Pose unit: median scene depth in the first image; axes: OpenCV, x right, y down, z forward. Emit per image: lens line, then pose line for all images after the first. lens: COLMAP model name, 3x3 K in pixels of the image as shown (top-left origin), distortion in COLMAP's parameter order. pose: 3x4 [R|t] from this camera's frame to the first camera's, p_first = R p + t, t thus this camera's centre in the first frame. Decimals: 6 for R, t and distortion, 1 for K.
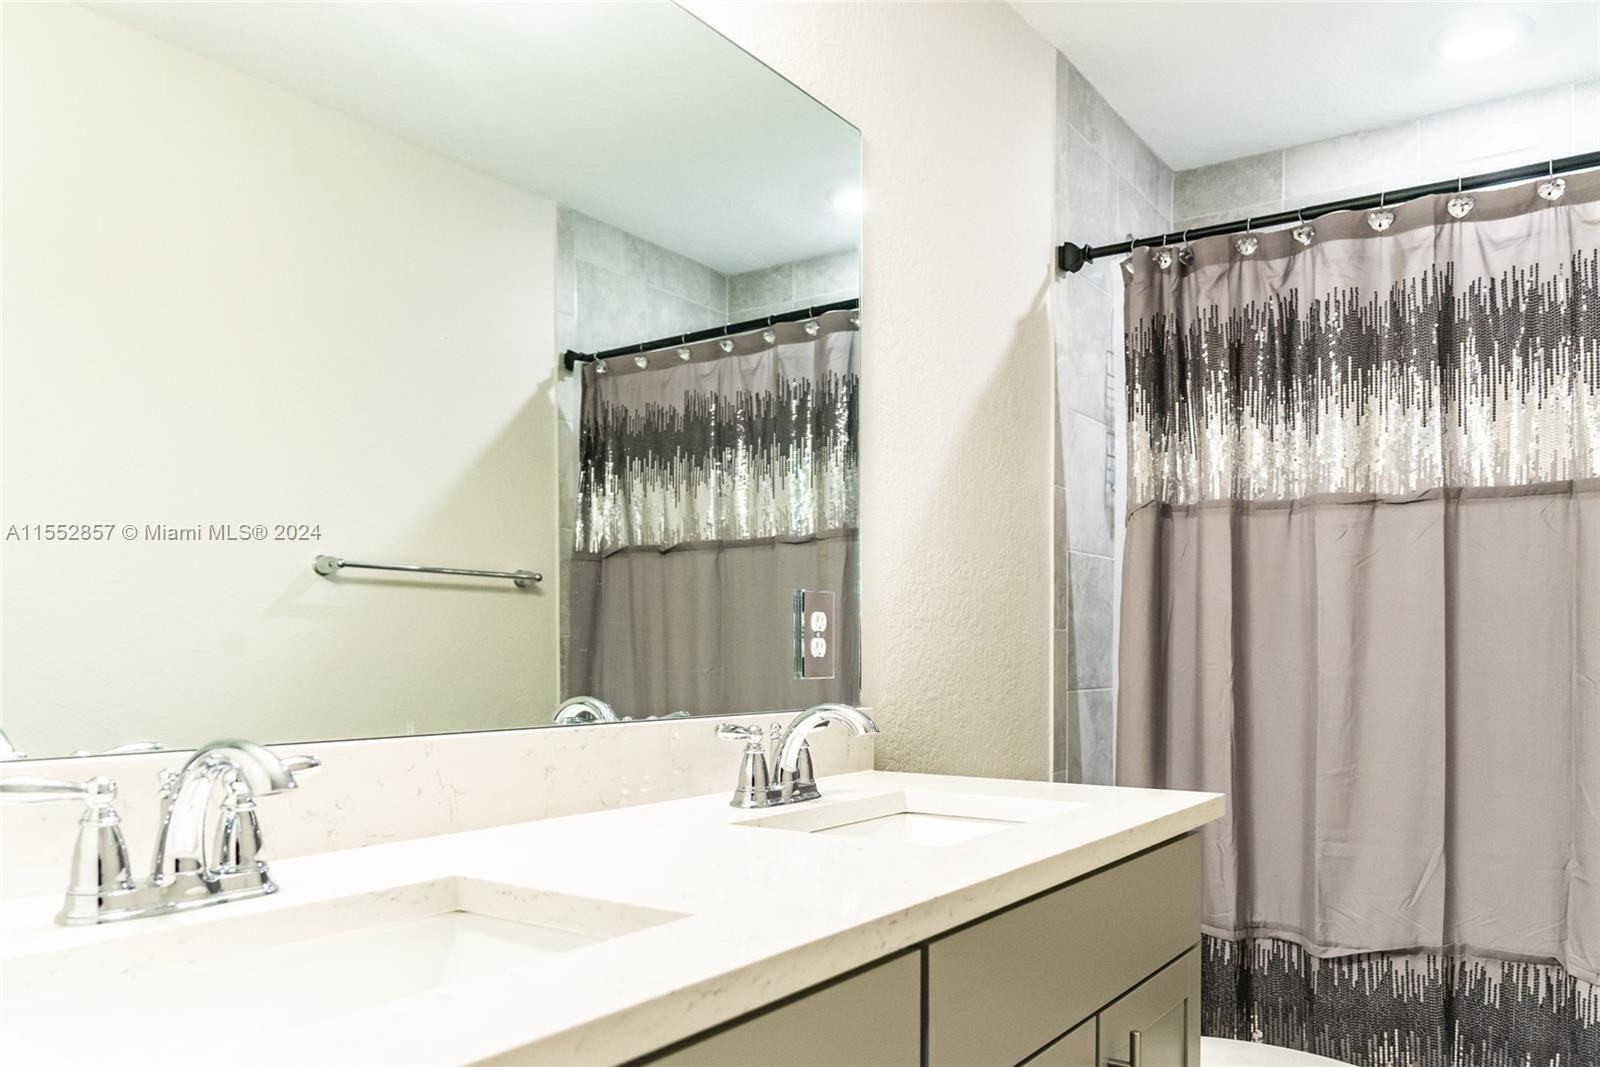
lens RADIAL K [[1156.5, 0, 804.6], [0, 1156.5, 691.9], [0, 0, 1]] dist [-0.015669, 0.000960]
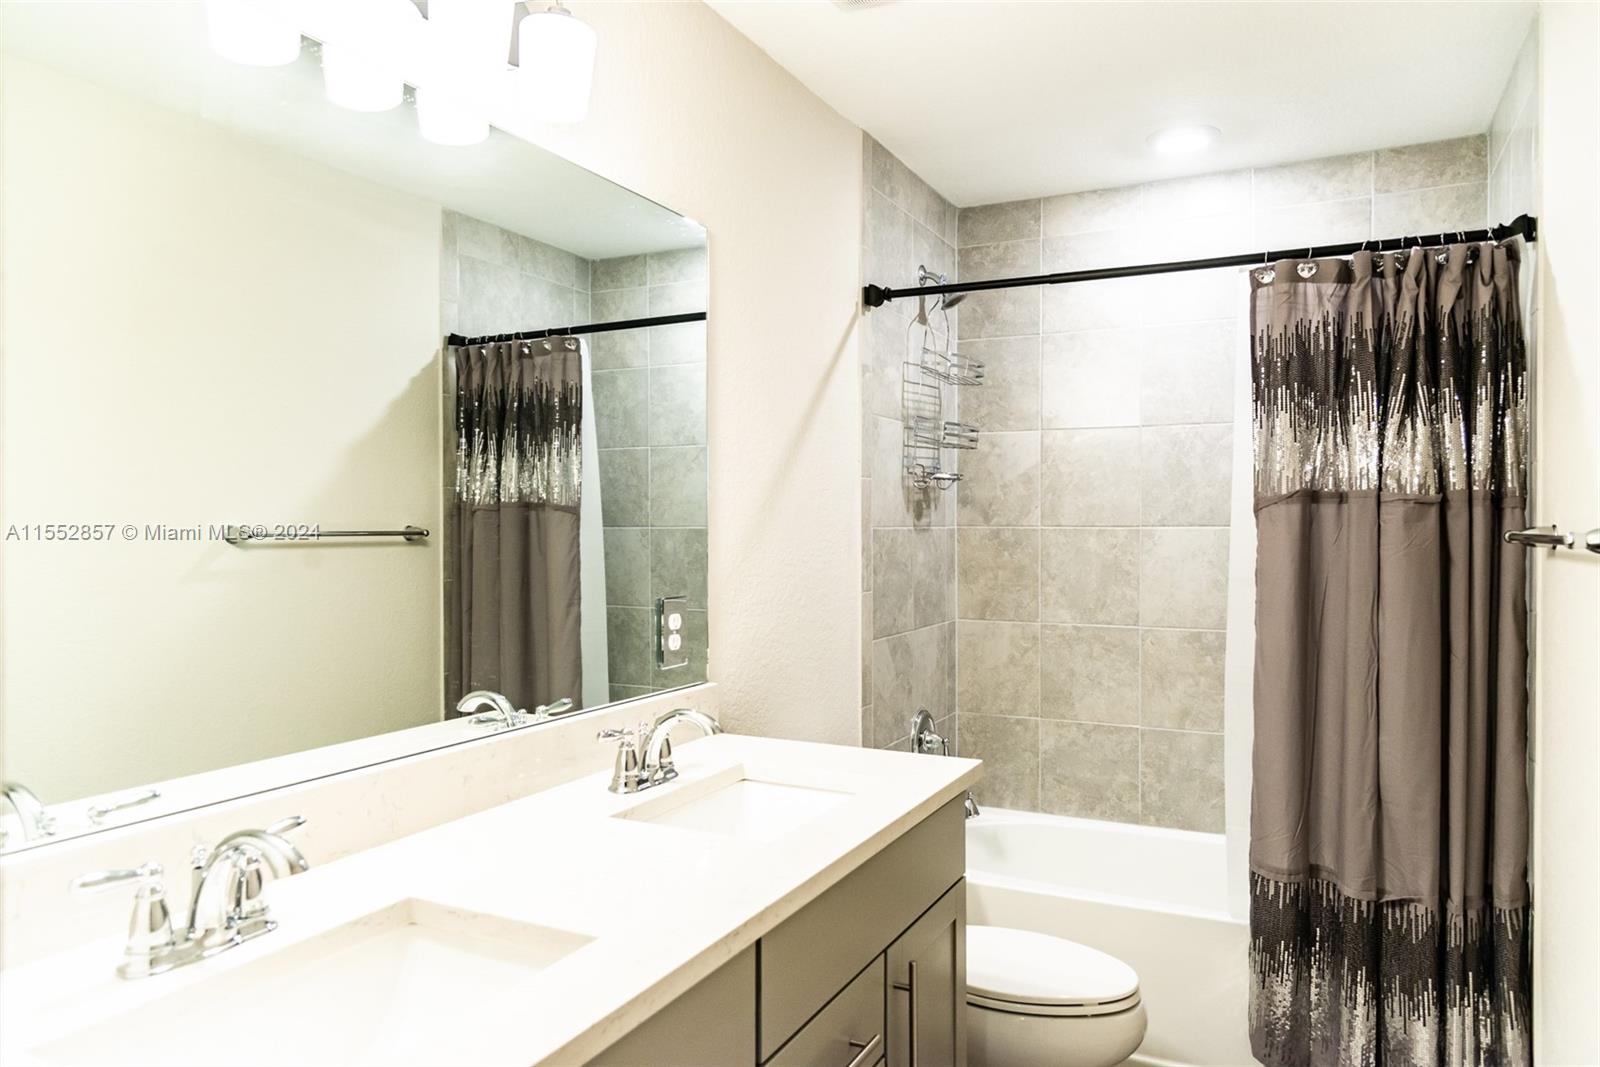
lens RADIAL K [[1035.6, 0, 800.0], [0, 1035.6, 533.5], [0, 0, 1]] dist [0.007747, -0.002726]
pose [[0.989777, 0.002462, 0.142603, -0.010171], [0.002834, 0.999314, -0.036917, -0.082608], [-0.142596, 0.036944, 0.989091, -0.103215]]
